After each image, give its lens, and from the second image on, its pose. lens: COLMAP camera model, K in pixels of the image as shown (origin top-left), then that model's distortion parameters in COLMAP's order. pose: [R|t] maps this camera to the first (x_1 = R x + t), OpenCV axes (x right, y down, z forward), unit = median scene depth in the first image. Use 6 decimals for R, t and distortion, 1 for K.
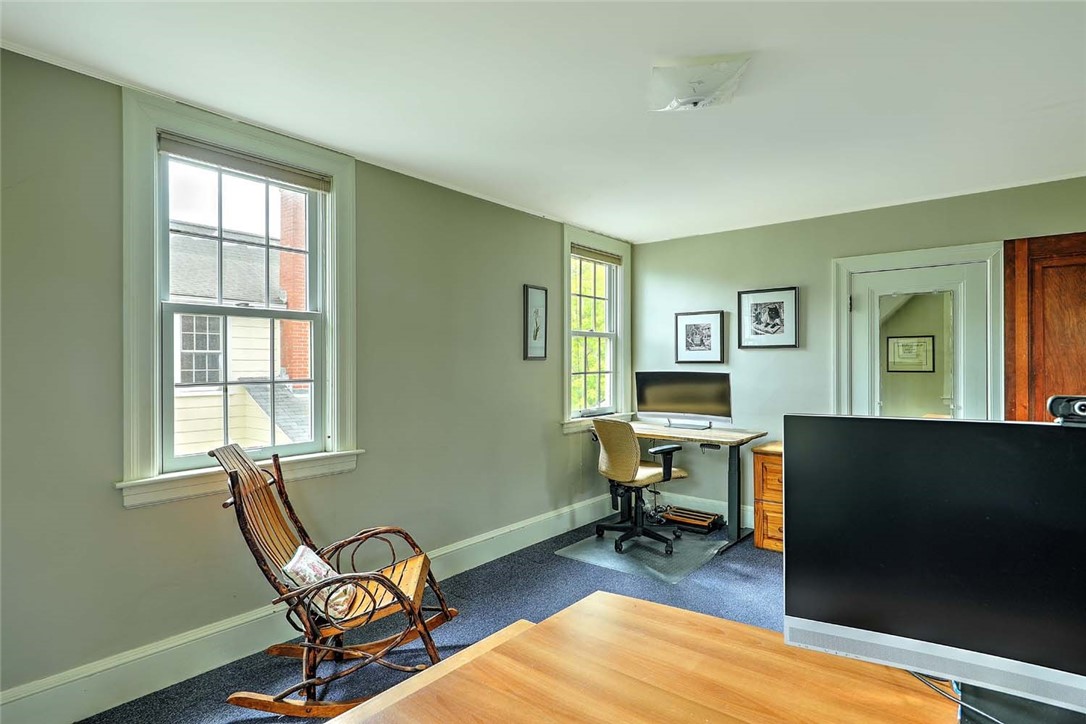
lens RADIAL K [[571.5, 0, 546.4], [0, 571.5, 364.8], [0, 0, 1]] dist [0.018458, 0.000447]
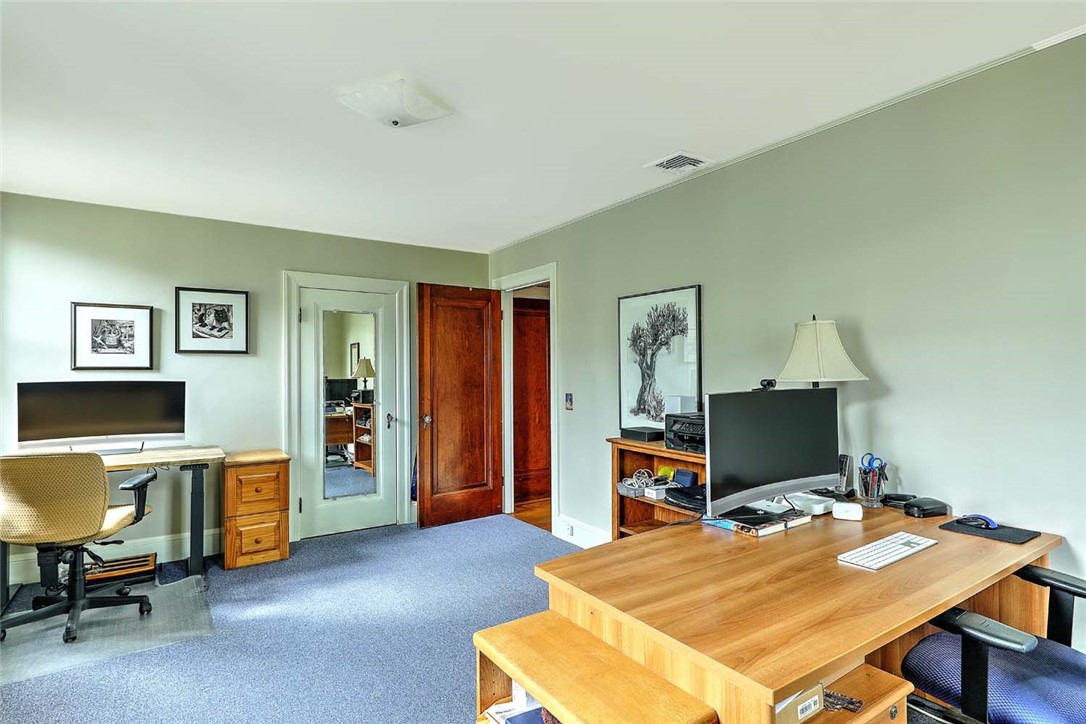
lens RADIAL K [[571.5, 0, 546.5], [0, 571.5, 364.7], [0, 0, 1]] dist [0.018458, 0.000447]
pose [[0.283717, 0.006852, 0.958883, -0.348908], [0.006389, 0.999939, -0.009035, 0.001057], [-0.958887, 0.008689, 0.283656, 0.226015]]
